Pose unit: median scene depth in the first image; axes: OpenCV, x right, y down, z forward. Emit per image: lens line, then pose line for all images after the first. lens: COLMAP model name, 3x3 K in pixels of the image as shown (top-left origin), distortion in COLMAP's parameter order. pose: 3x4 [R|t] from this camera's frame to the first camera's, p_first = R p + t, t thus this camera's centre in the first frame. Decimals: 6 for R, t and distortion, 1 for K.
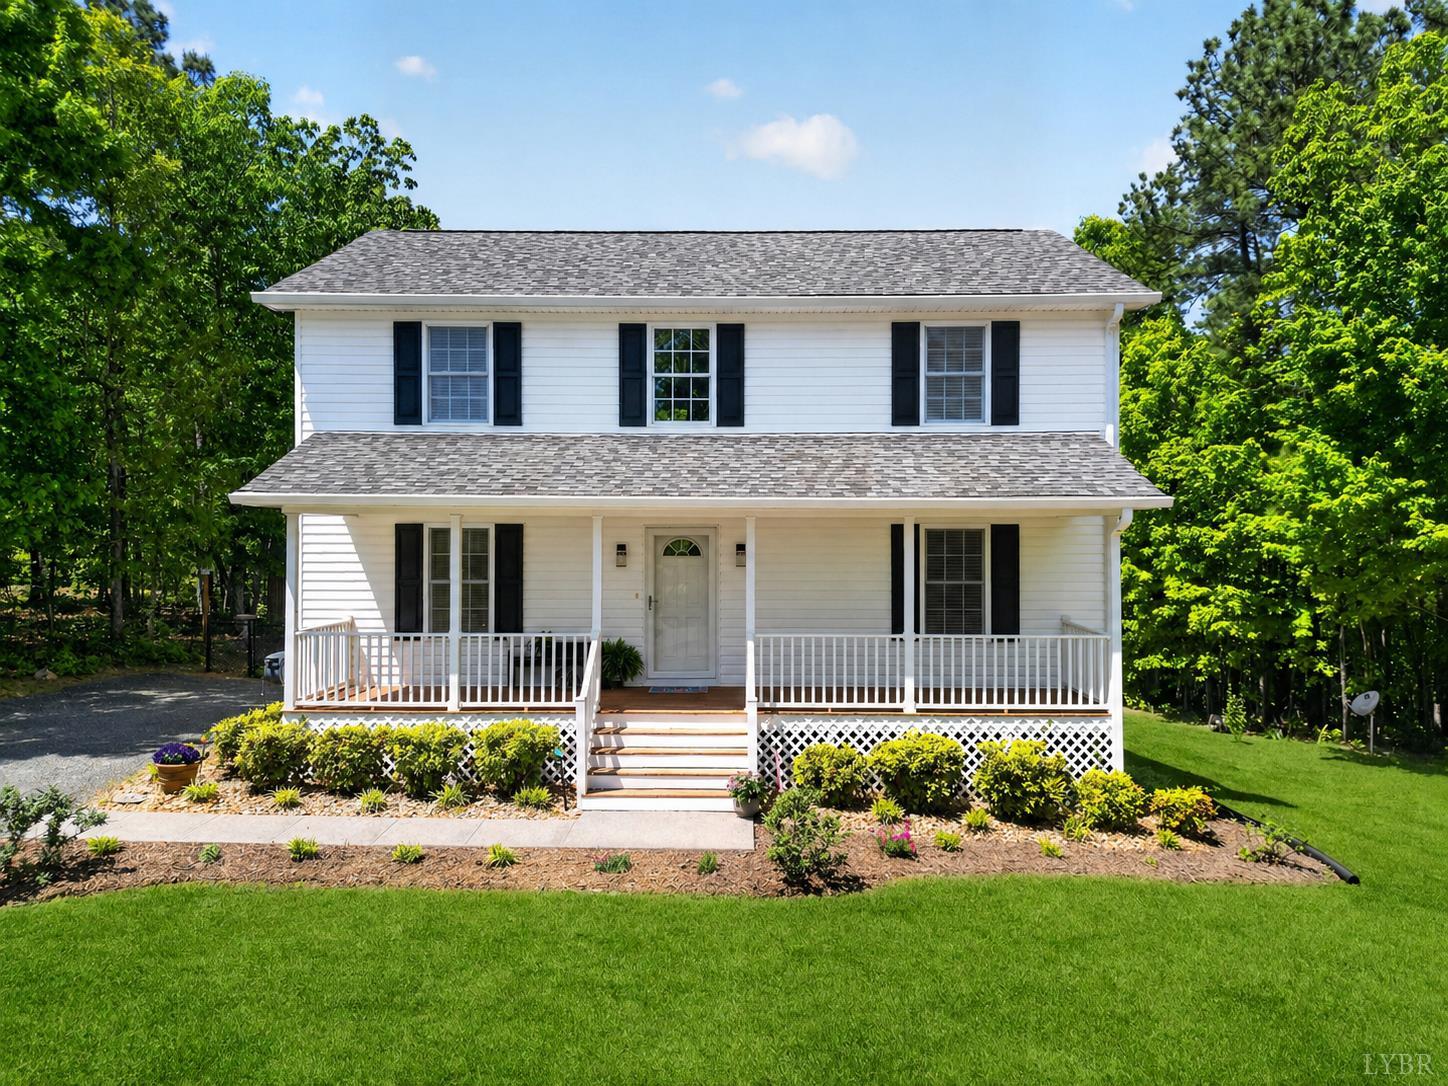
lens RADIAL K [[982.0, 0, 724.0], [0, 982.0, 543.0], [0, 0, 1]] dist [0.044747, -0.044527]
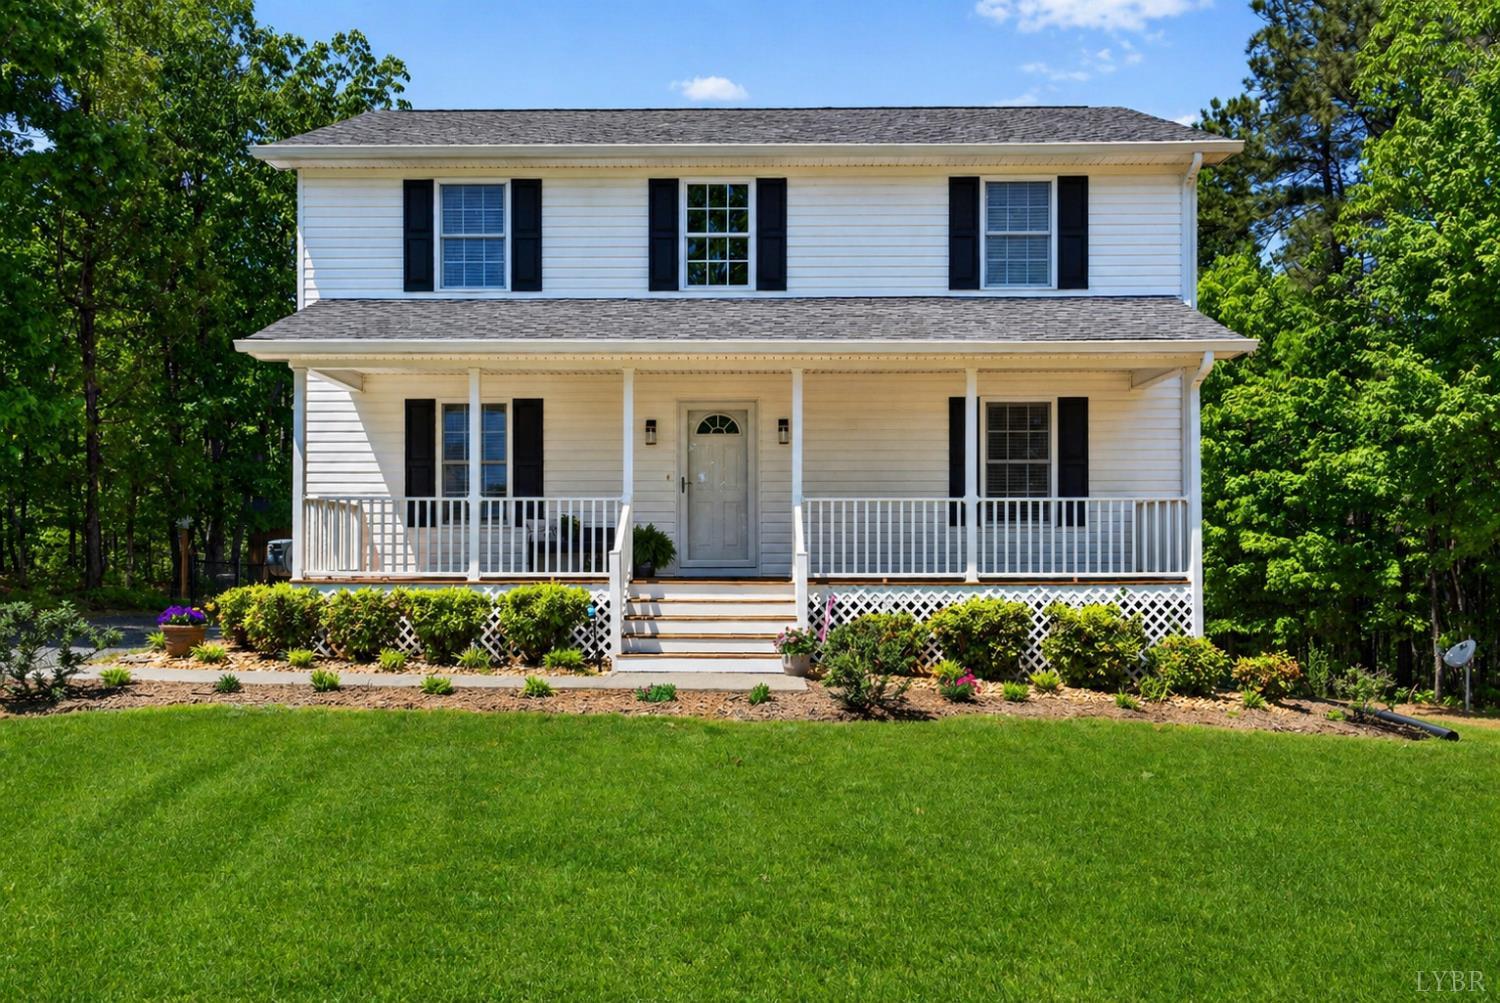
lens RADIAL K [[1105.1, 0, 733.2], [0, 1105.1, 570.0], [0, 0, 1]] dist [-0.010484, 0.000803]
pose [[0.999968, -0.001859, -0.007723, -0.021464], [0.001937, 0.999947, 0.010137, 0.129176], [0.007703, -0.010152, 0.999919, -0.024030]]
